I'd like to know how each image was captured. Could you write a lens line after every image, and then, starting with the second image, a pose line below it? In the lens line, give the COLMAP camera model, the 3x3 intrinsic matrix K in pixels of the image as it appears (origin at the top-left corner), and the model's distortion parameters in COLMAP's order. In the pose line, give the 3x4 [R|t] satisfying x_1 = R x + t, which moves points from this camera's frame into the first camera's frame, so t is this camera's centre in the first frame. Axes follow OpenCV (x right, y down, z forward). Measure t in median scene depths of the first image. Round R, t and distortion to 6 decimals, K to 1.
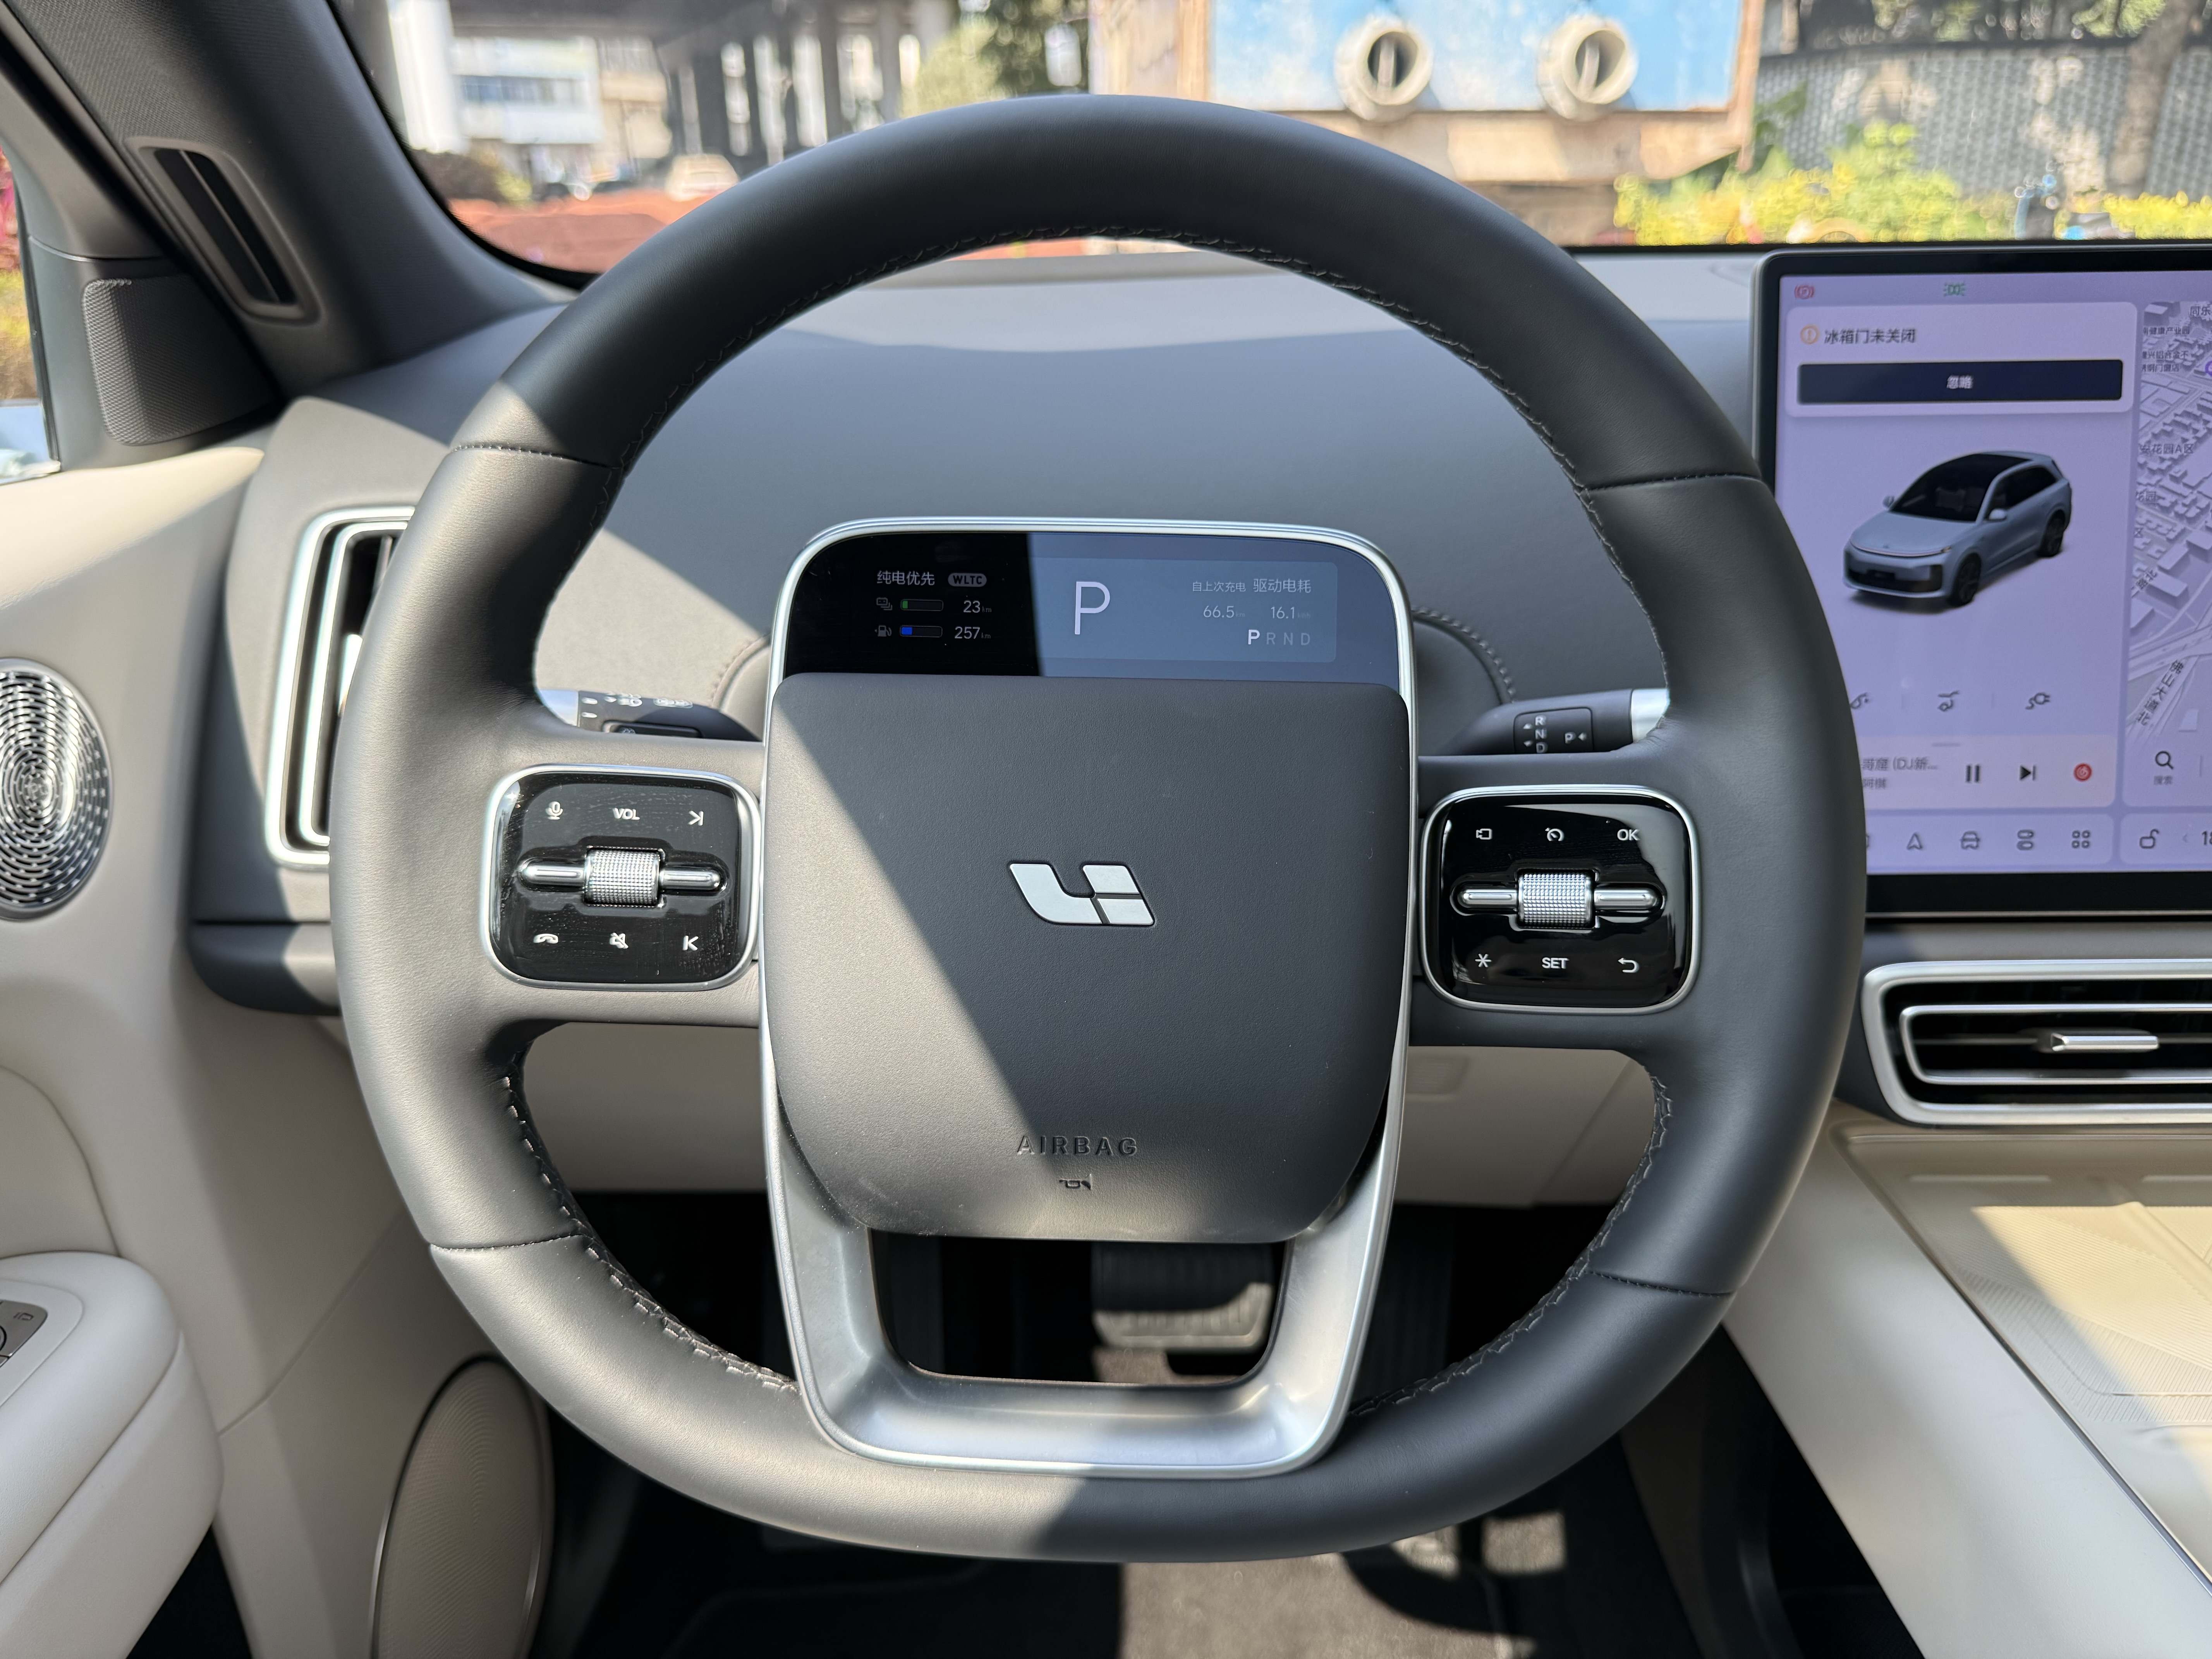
lens RADIAL K [[1603.9, 0, 1106.0], [0, 1603.9, 829.5], [0, 0, 1]] dist [-0.006951, -0.008905]
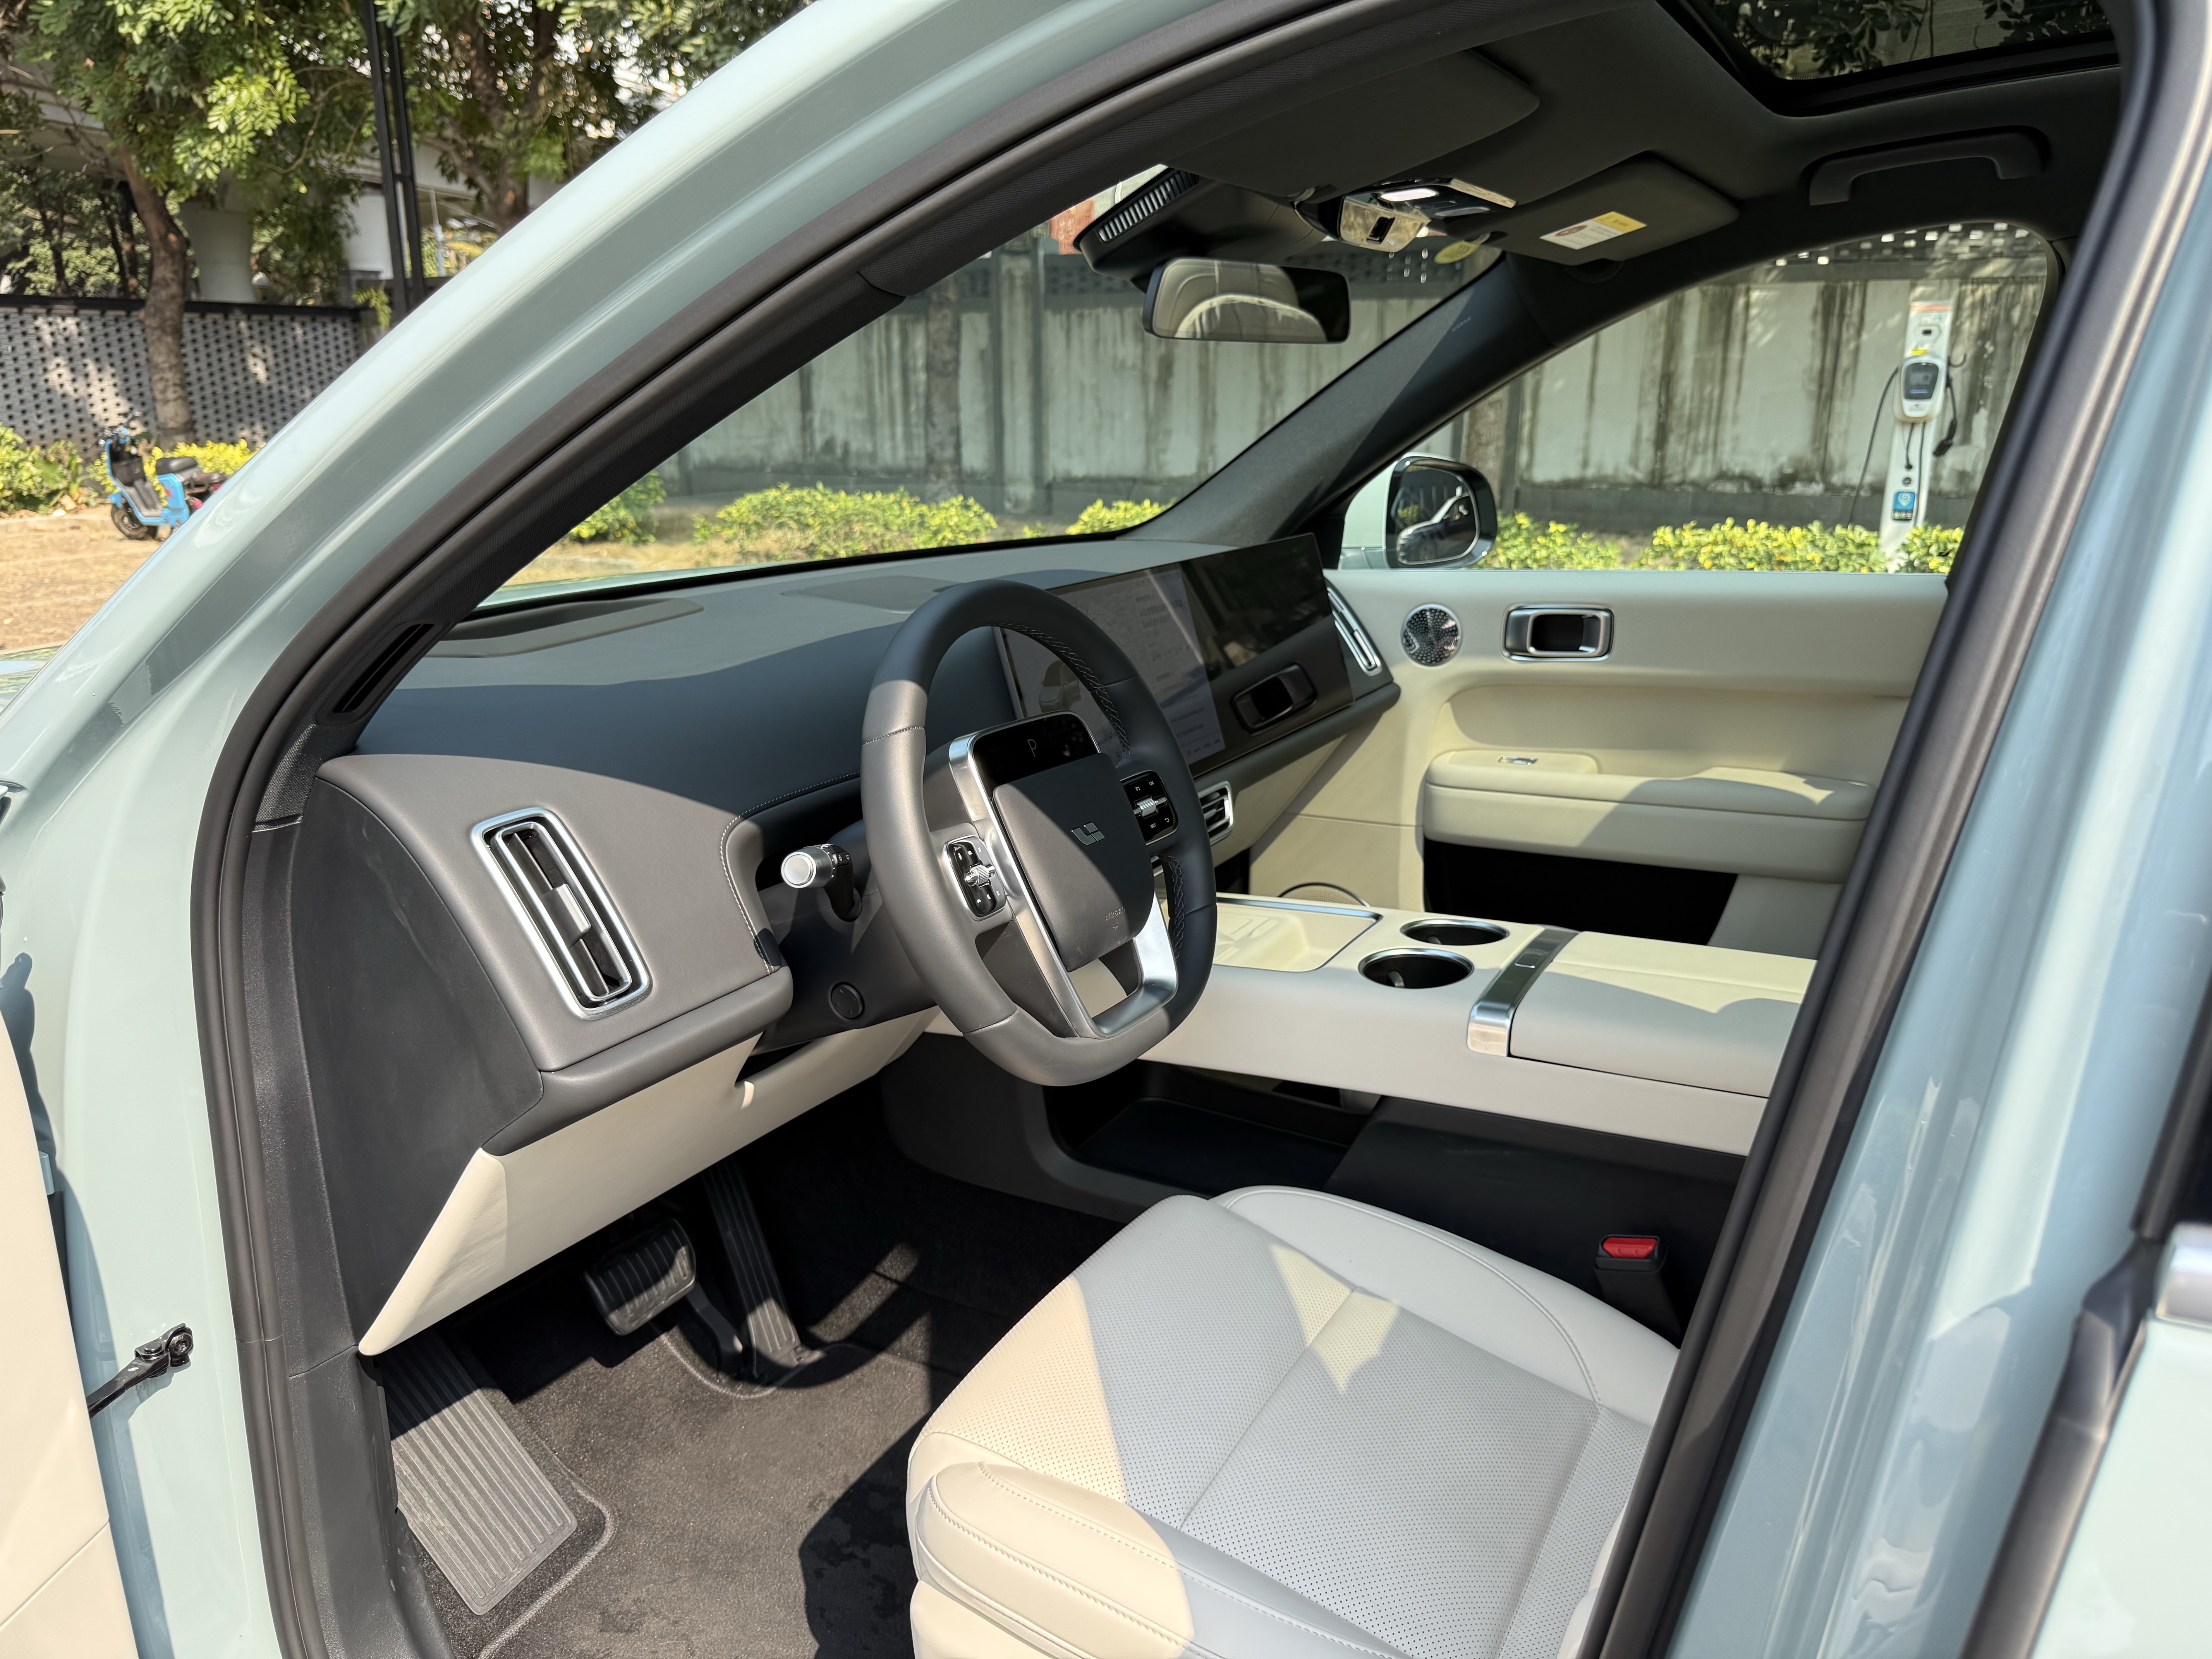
lens RADIAL K [[1567.0, 0, 1104.5], [0, 1567.0, 826.1], [0, 0, 1]] dist [0.055336, -0.090275]
pose [[0.460971, -0.217953, 0.860234, -1.800945], [0.328843, 0.942312, 0.062533, -0.106455], [-0.824238, 0.254056, 0.506051, -0.352961]]
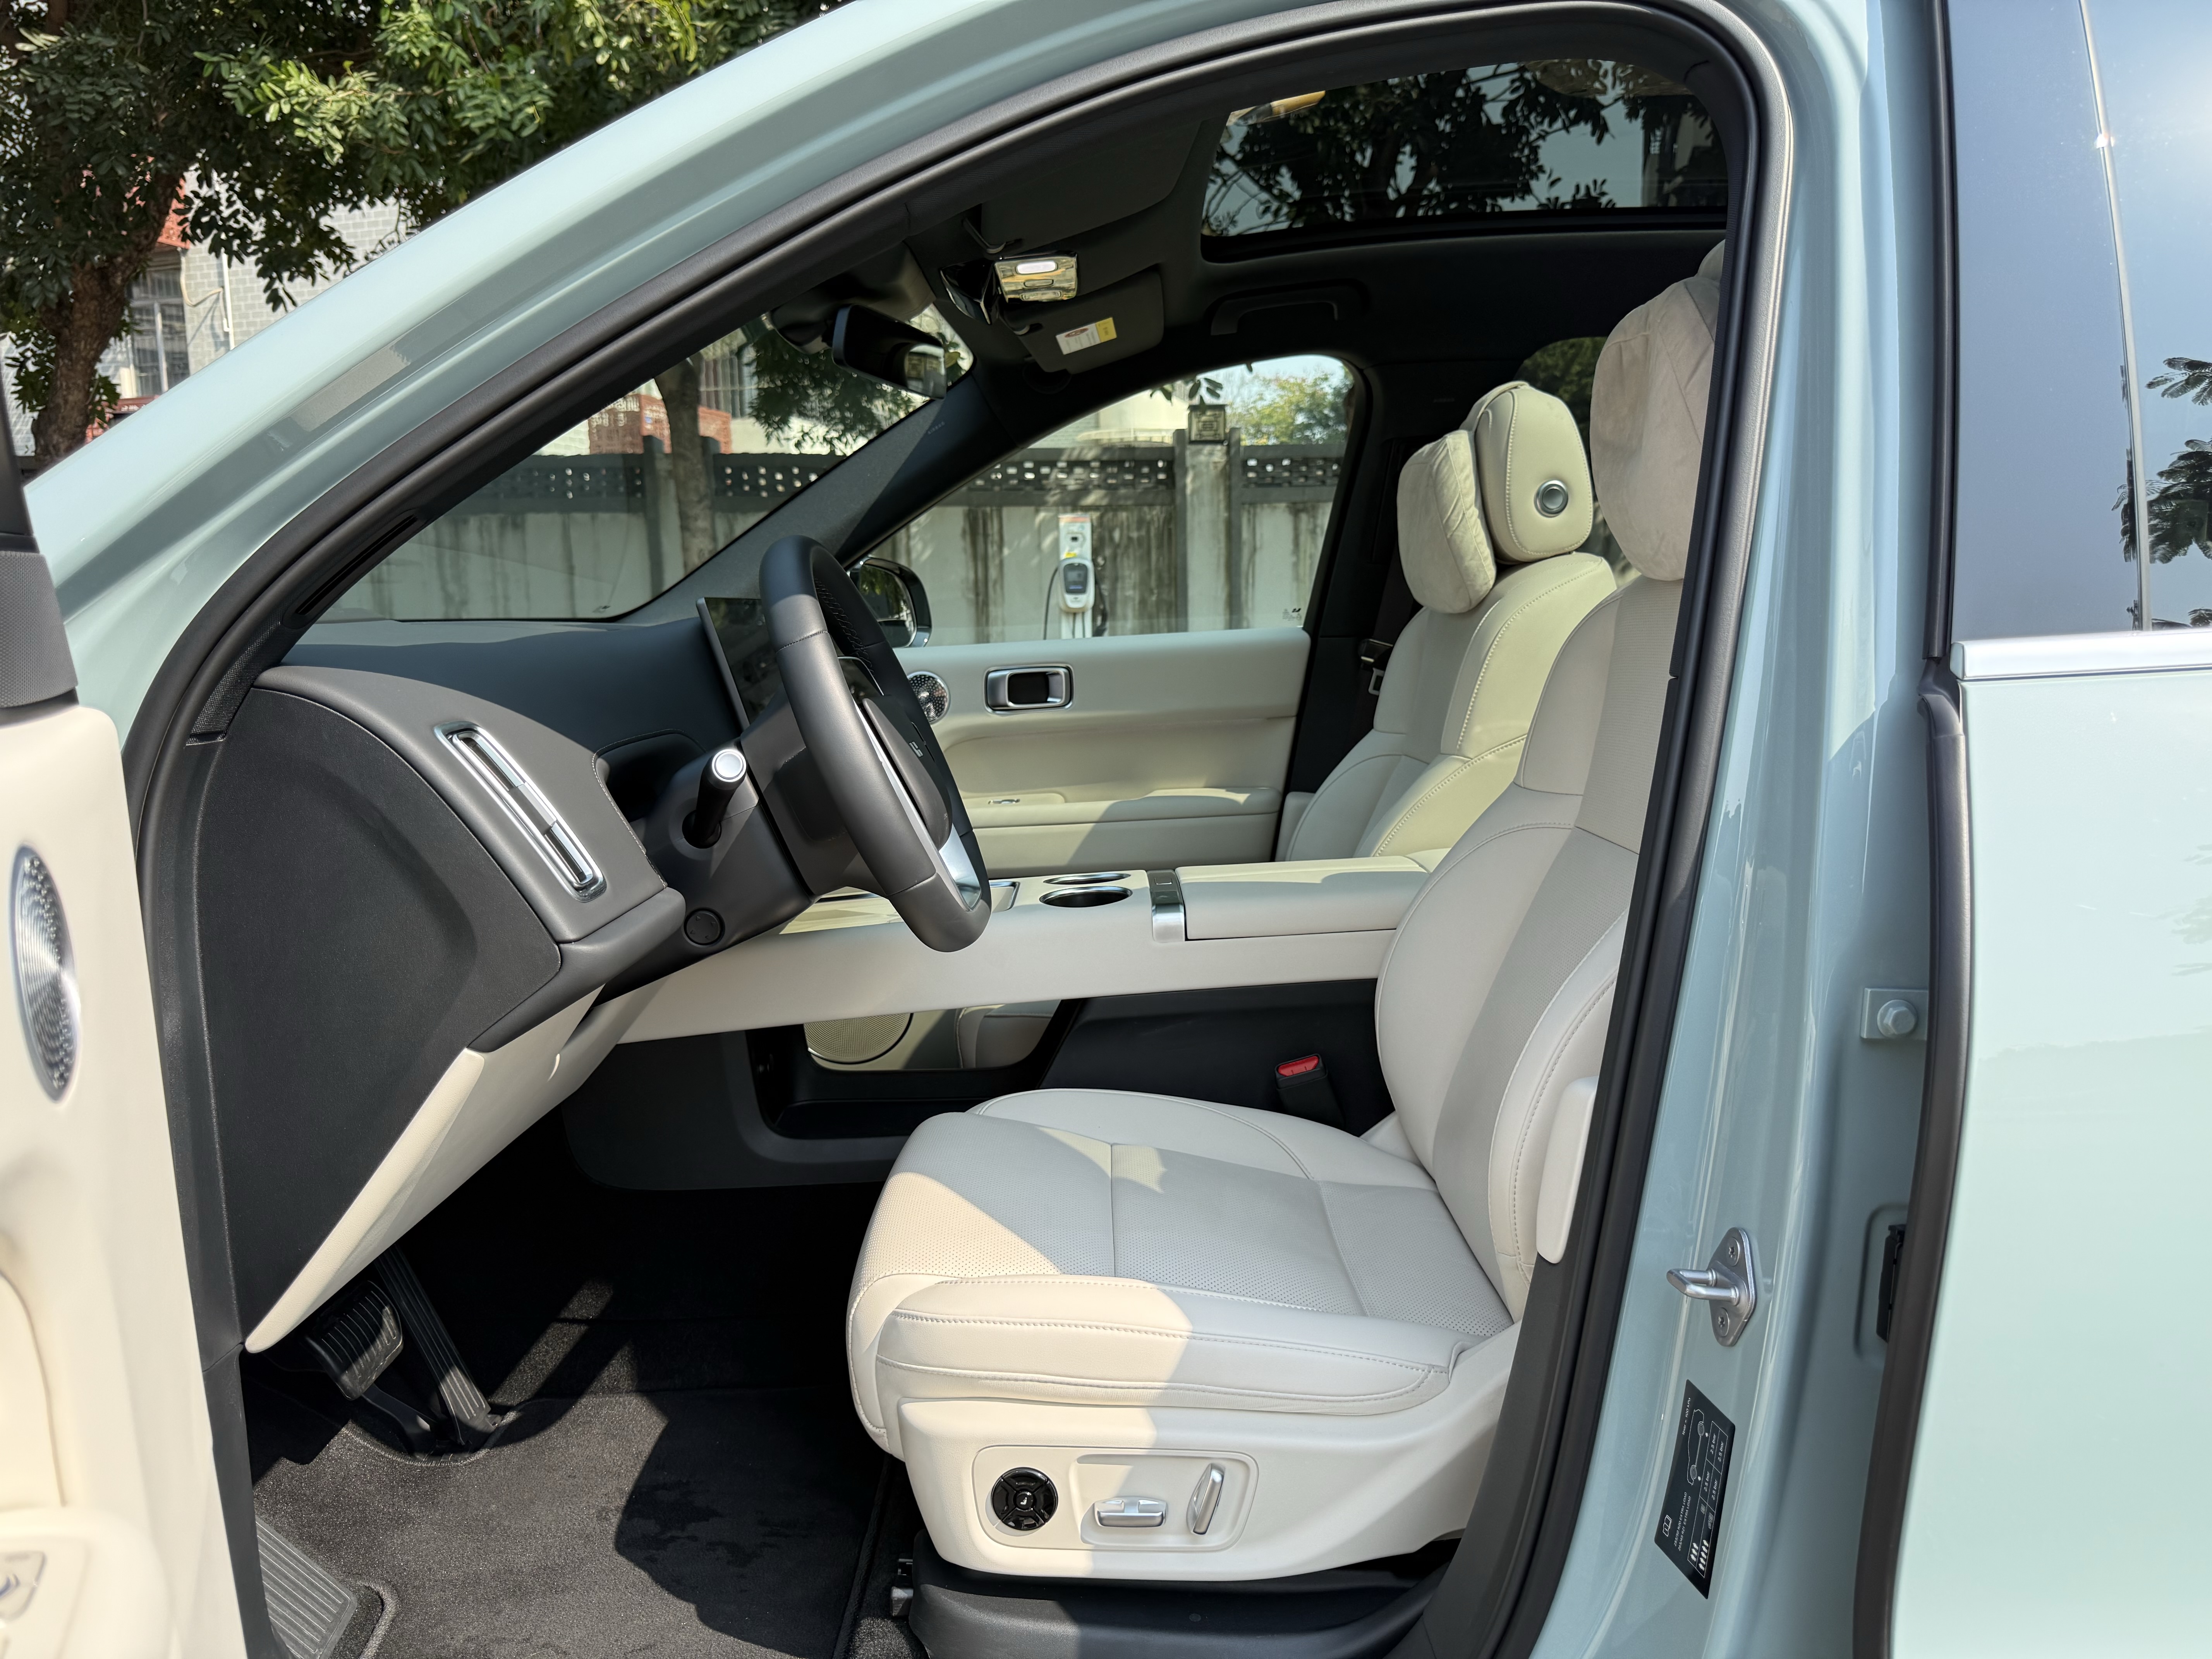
lens RADIAL K [[1544.1, 0, 1105.7], [0, 1544.1, 836.4], [0, 0, 1]] dist [0.102946, -0.152915]
pose [[-0.035710, -0.124321, 0.991599, -2.460231], [0.392223, 0.910875, 0.128325, -0.039586], [-0.919177, 0.393510, 0.016234, 0.504426]]
